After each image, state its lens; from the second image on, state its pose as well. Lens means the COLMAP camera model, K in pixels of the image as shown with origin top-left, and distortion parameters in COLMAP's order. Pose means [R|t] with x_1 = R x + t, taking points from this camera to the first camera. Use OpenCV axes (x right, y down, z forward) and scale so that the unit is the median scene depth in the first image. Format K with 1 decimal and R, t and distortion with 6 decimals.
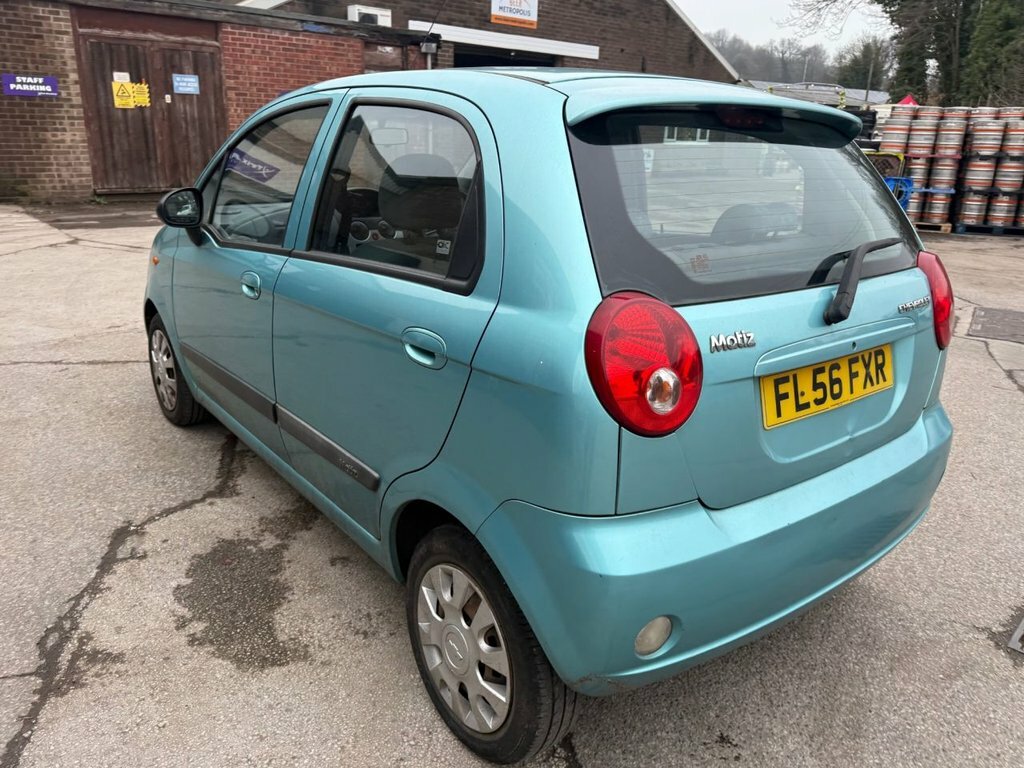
lens RADIAL K [[753.4, 0, 515.1], [0, 753.4, 376.4], [0, 0, 1]] dist [0.020382, -0.024406]
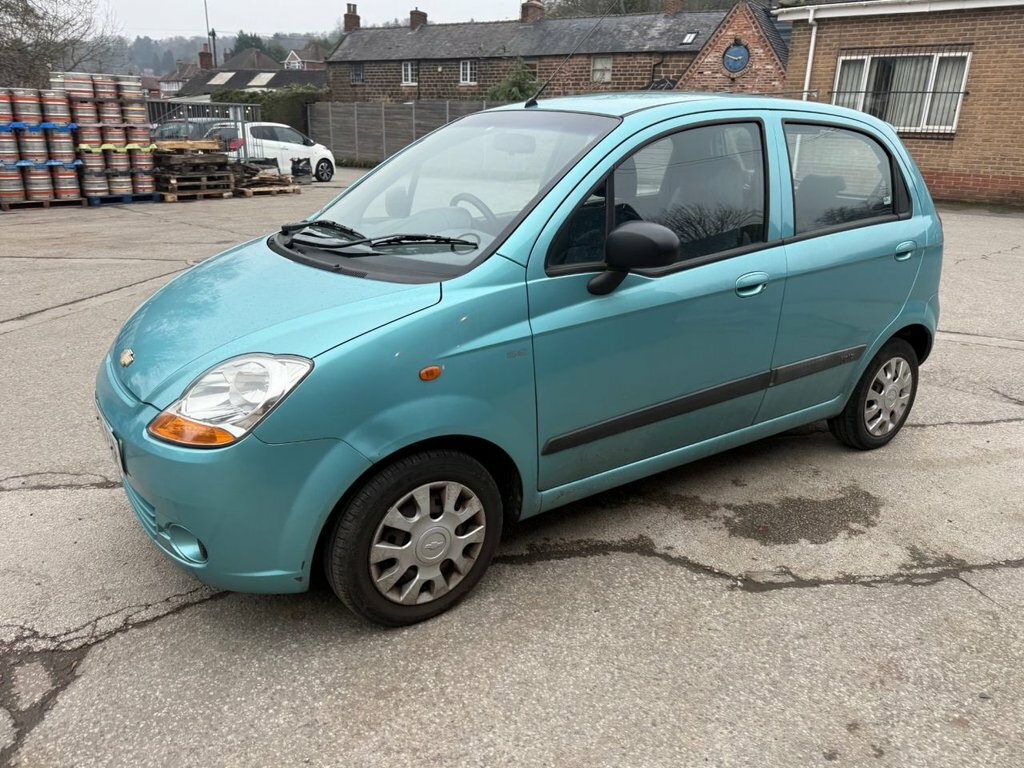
lens RADIAL K [[753.4, 0, 517.3], [0, 753.4, 386.4], [0, 0, 1]] dist [0.020382, -0.024406]
pose [[0.052513, -0.355928, 0.933037, -1.108555], [0.289285, 0.899686, 0.326924, -0.340890], [-0.955801, 0.252746, 0.150210, 0.905340]]
